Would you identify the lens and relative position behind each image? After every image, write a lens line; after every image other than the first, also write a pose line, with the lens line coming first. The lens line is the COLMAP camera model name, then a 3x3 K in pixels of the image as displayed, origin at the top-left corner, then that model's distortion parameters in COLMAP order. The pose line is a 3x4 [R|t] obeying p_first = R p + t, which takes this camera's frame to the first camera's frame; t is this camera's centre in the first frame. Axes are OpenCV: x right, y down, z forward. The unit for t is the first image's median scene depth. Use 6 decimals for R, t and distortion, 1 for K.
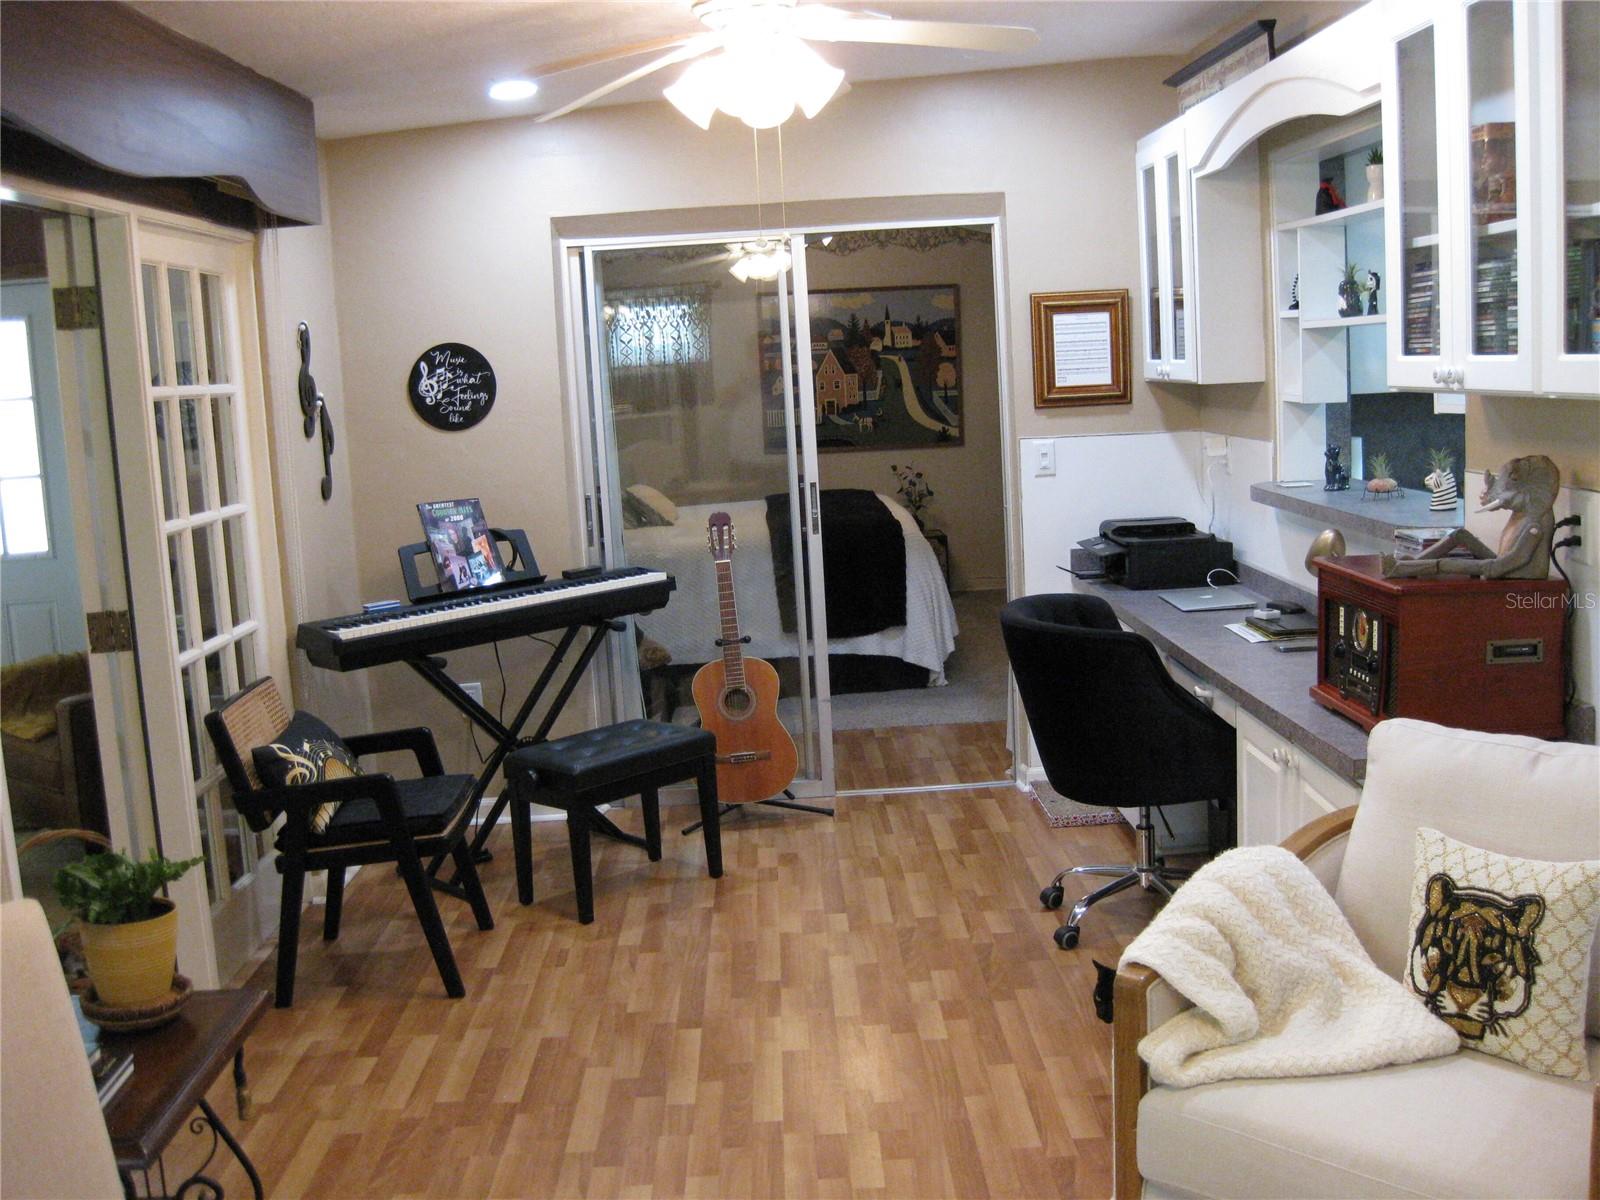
lens RADIAL K [[1649.7, 0, 800.0], [0, 1649.7, 600.0], [0, 0, 1]] dist [-0.216786, 0.268121]
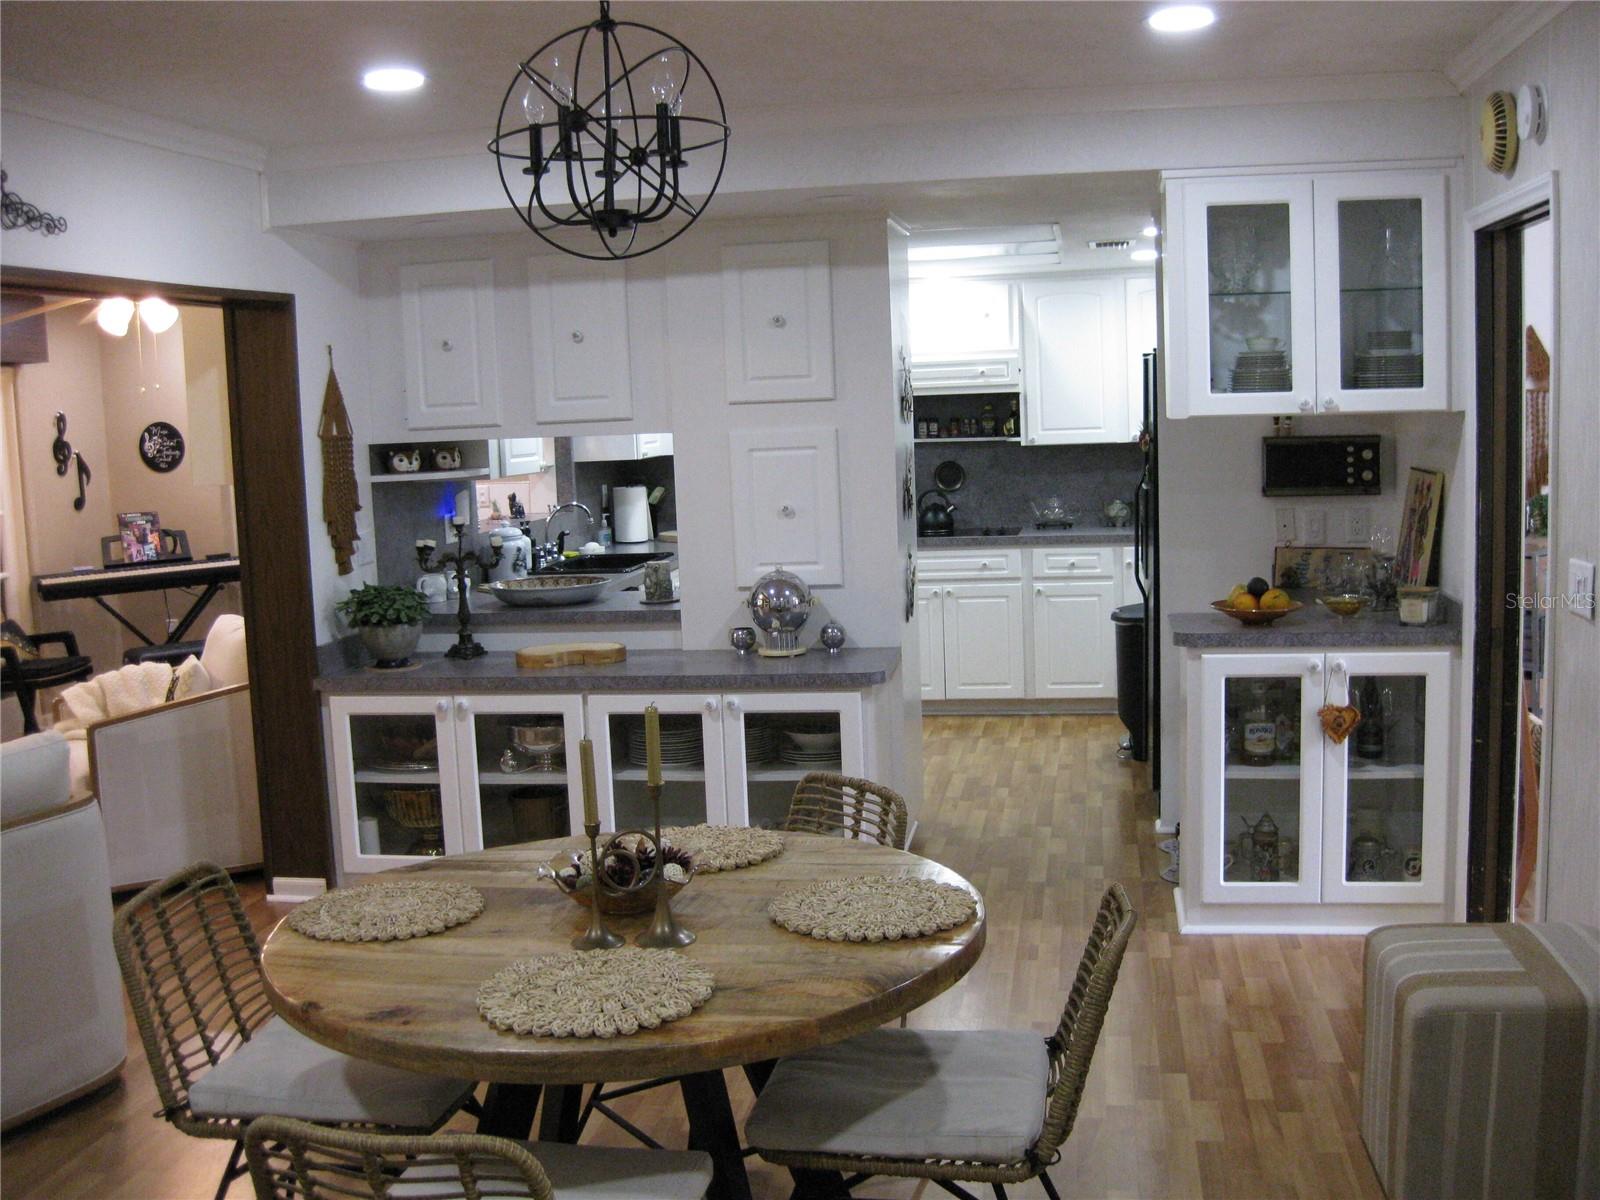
lens RADIAL K [[1649.7, 0, 800.0], [0, 1649.7, 600.0], [0, 0, 1]] dist [-0.216786, 0.268121]
pose [[0.980119, 0.040892, -0.194150, 0.831887], [-0.043361, 0.999023, -0.008485, 0.017868], [0.193614, 0.016735, 0.980935, -0.569186]]
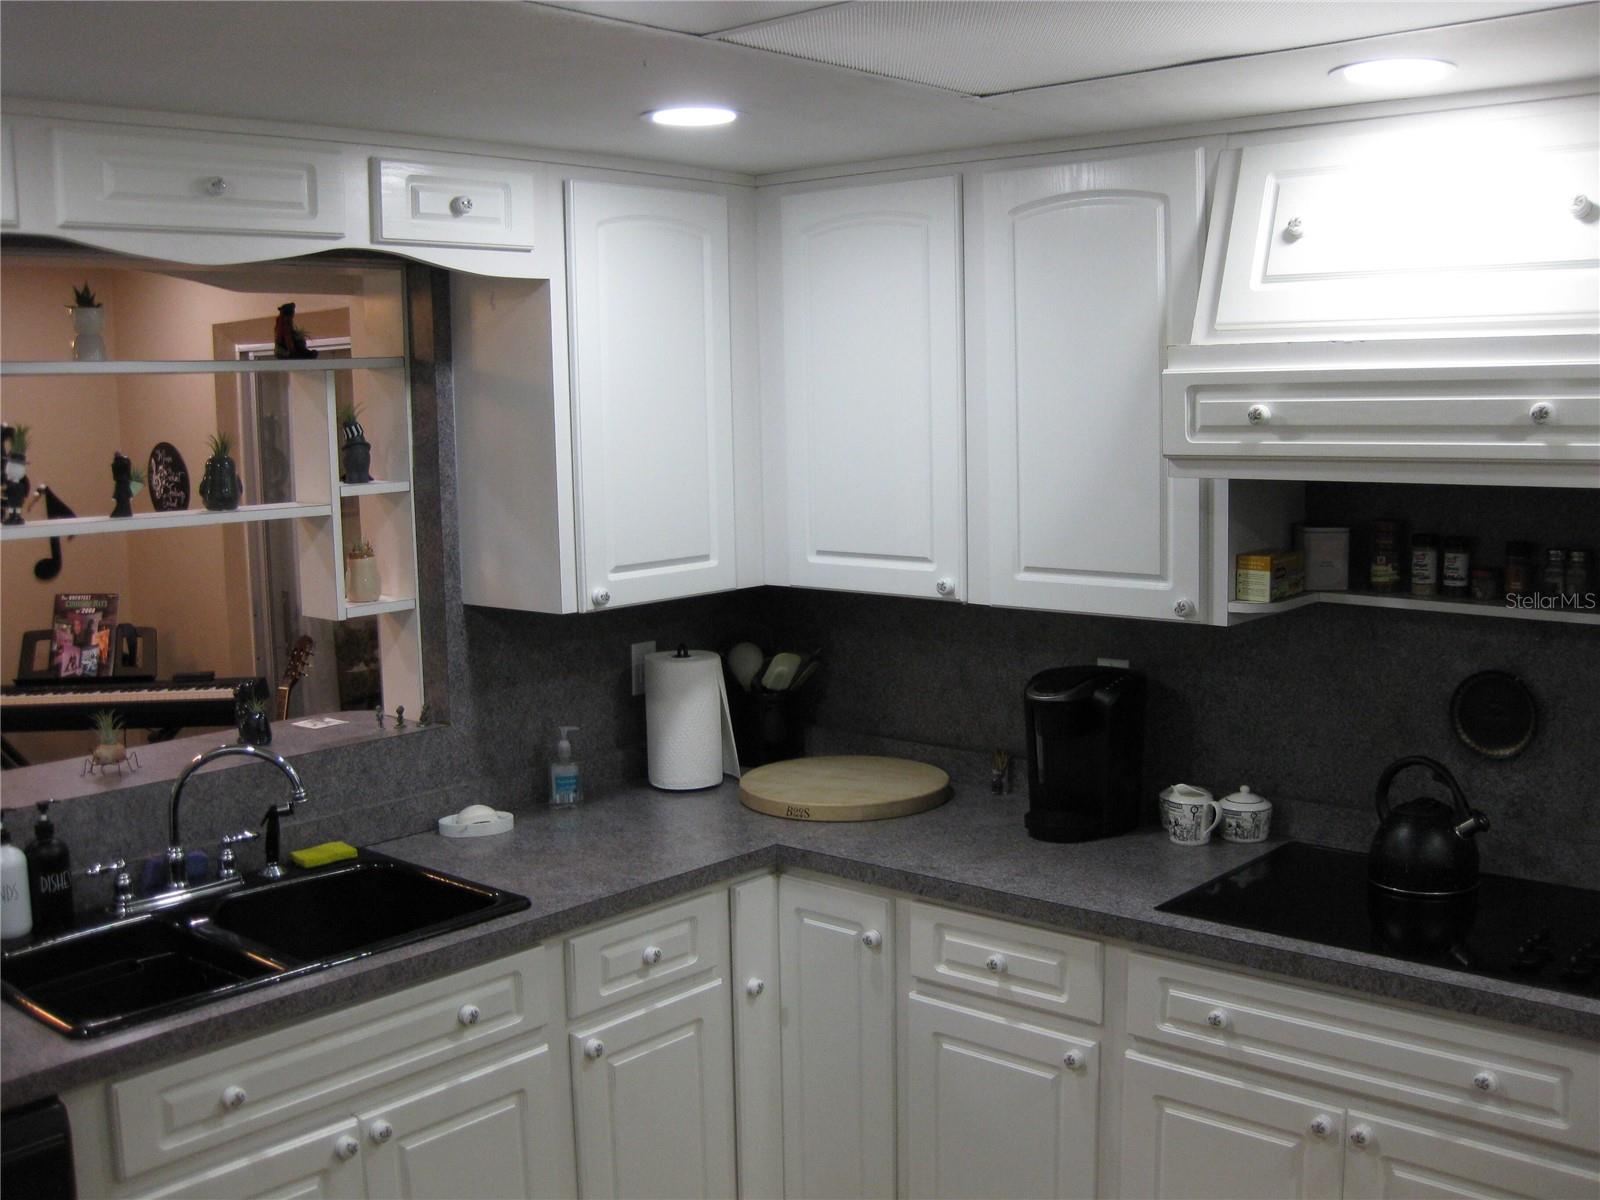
lens RADIAL K [[1649.7, 0, 800.0], [0, 1649.7, 600.0], [0, 0, 1]] dist [-0.216786, 0.268121]
pose [[0.731292, 0.122347, -0.671002, 0.837540], [-0.115183, 0.991803, 0.055307, -0.168856], [0.672269, 0.036843, 0.739390, 0.531760]]
